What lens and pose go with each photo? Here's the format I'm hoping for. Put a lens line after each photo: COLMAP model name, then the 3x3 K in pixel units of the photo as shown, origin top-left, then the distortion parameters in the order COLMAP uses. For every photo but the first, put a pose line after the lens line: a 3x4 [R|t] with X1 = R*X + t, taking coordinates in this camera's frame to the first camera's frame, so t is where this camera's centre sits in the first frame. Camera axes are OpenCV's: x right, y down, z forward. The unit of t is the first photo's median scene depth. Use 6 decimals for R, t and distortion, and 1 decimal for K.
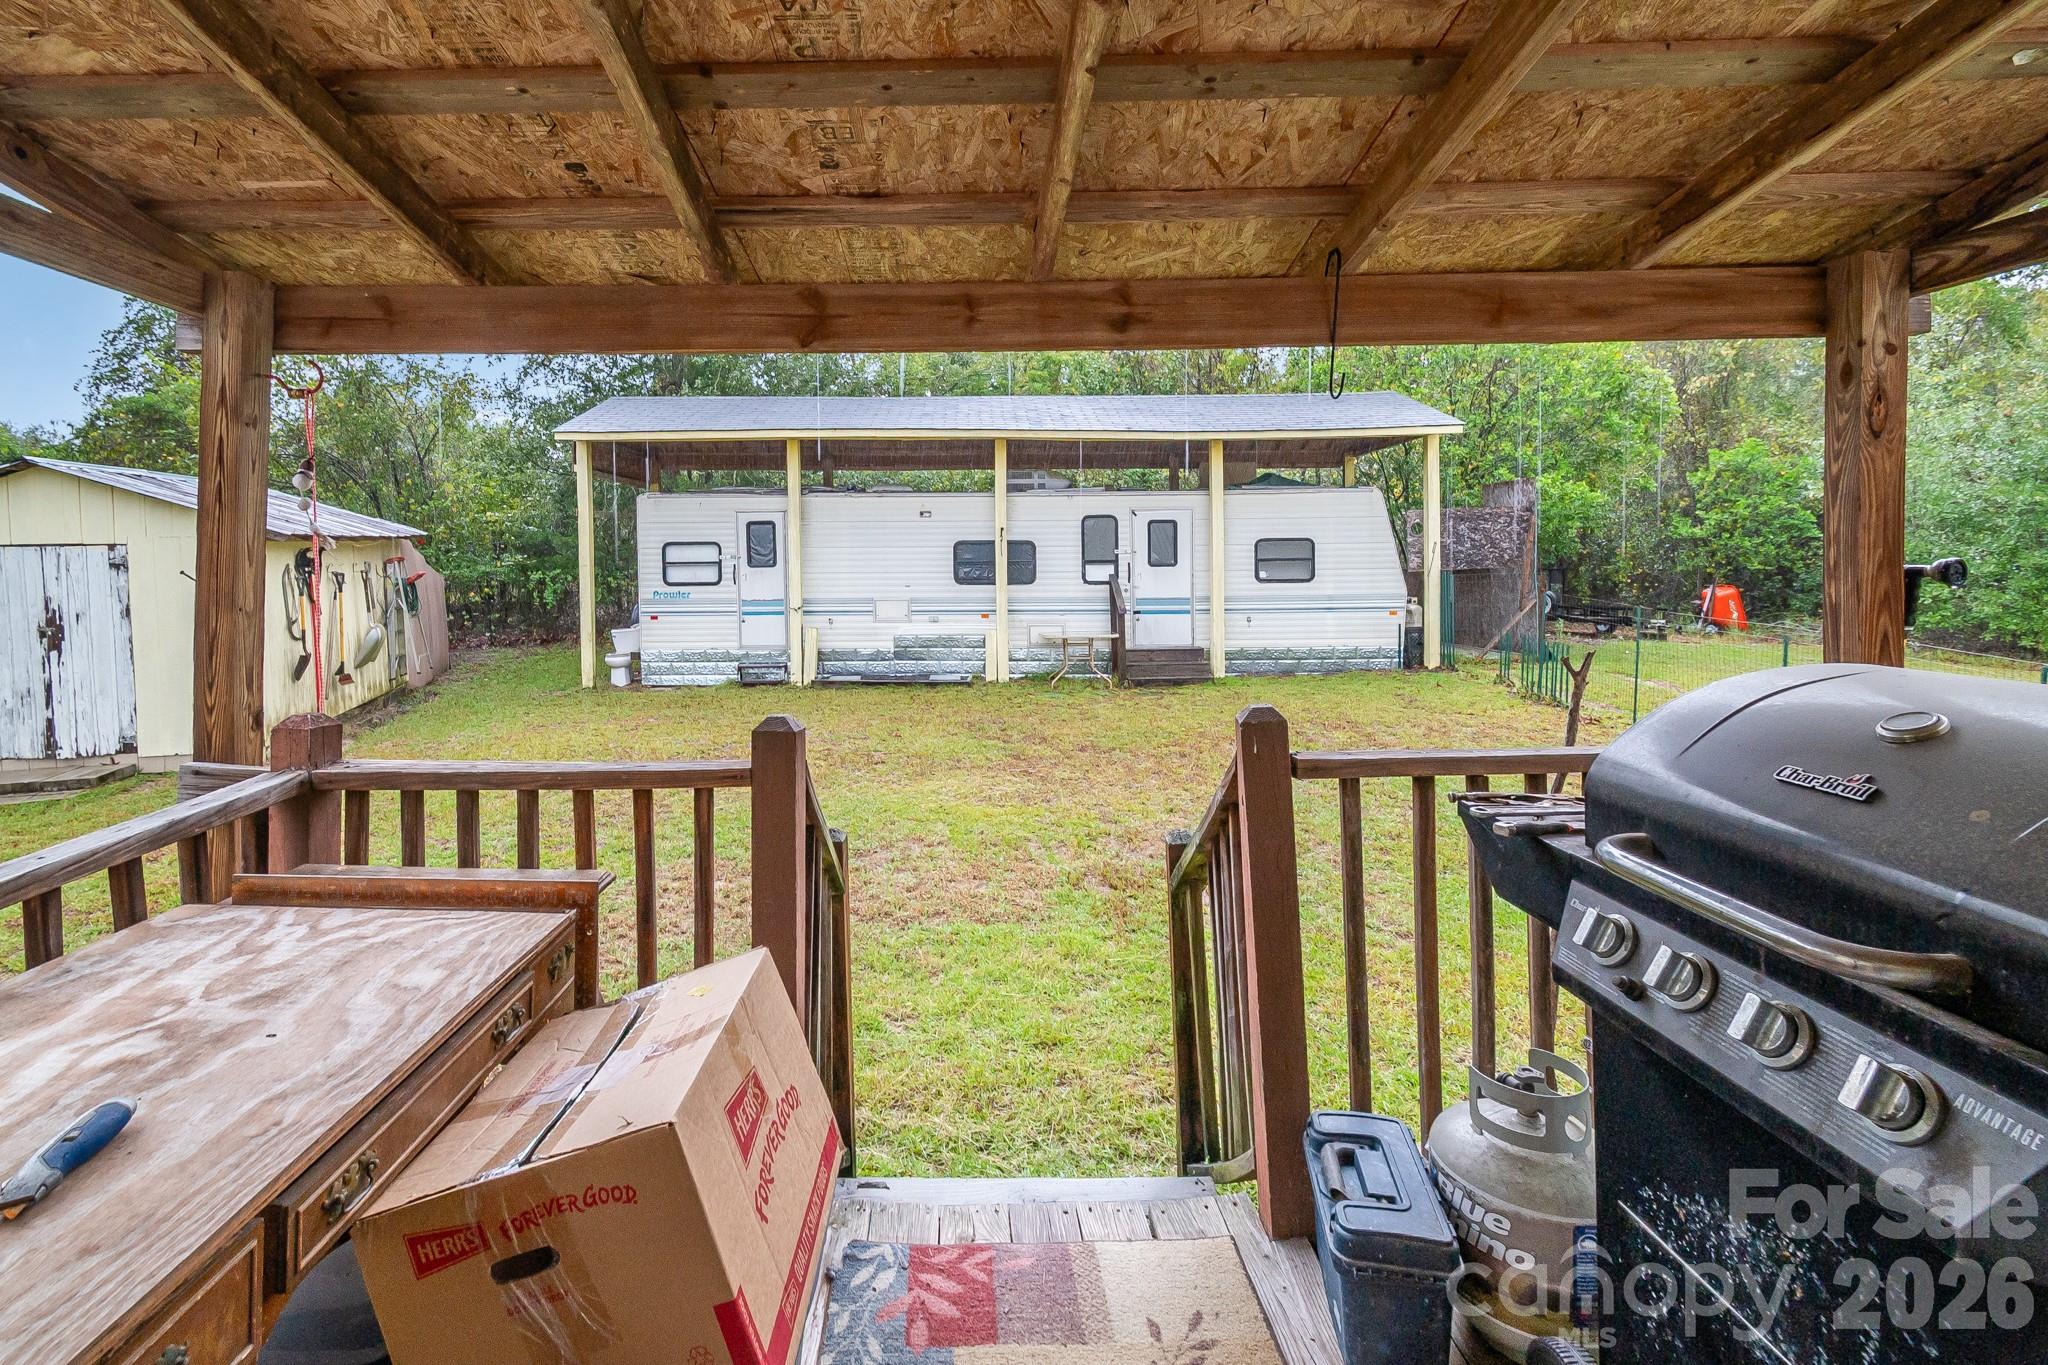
lens RADIAL K [[971.2, 0, 1023.6], [0, 971.2, 582.5], [0, 0, 1]] dist [0.001004, -0.000071]
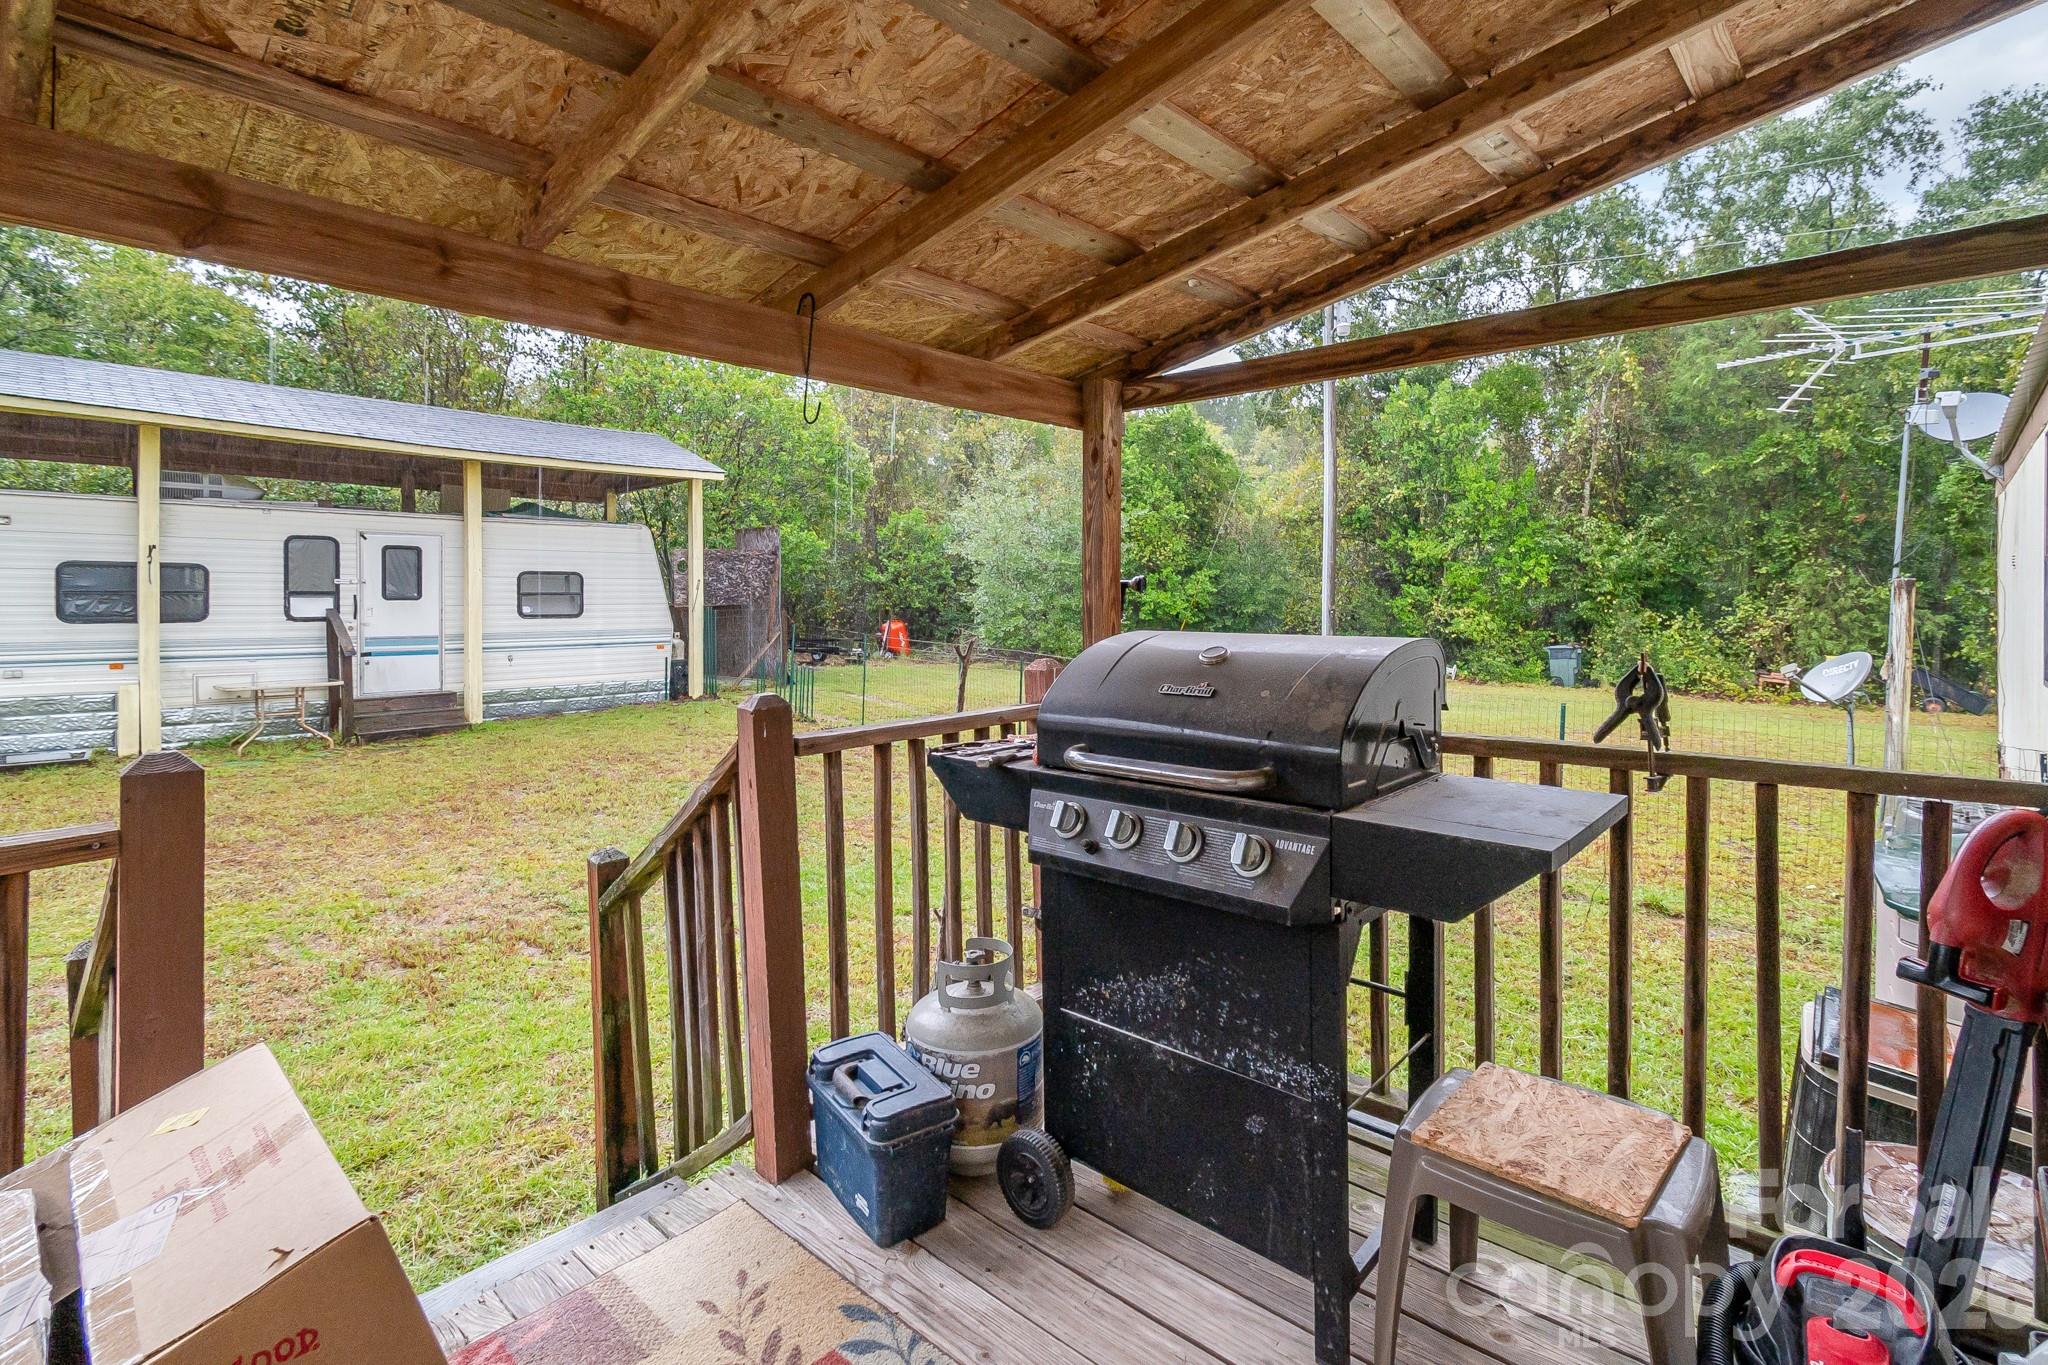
lens RADIAL K [[955.4, 0, 1034.7], [0, 955.4, 617.0], [0, 0, 1]] dist [-0.000626, -0.000157]
pose [[0.675079, -0.003990, 0.737735, -0.105731], [0.017138, 0.999800, -0.010275, 0.017405], [-0.737546, 0.019579, 0.675013, 0.015961]]
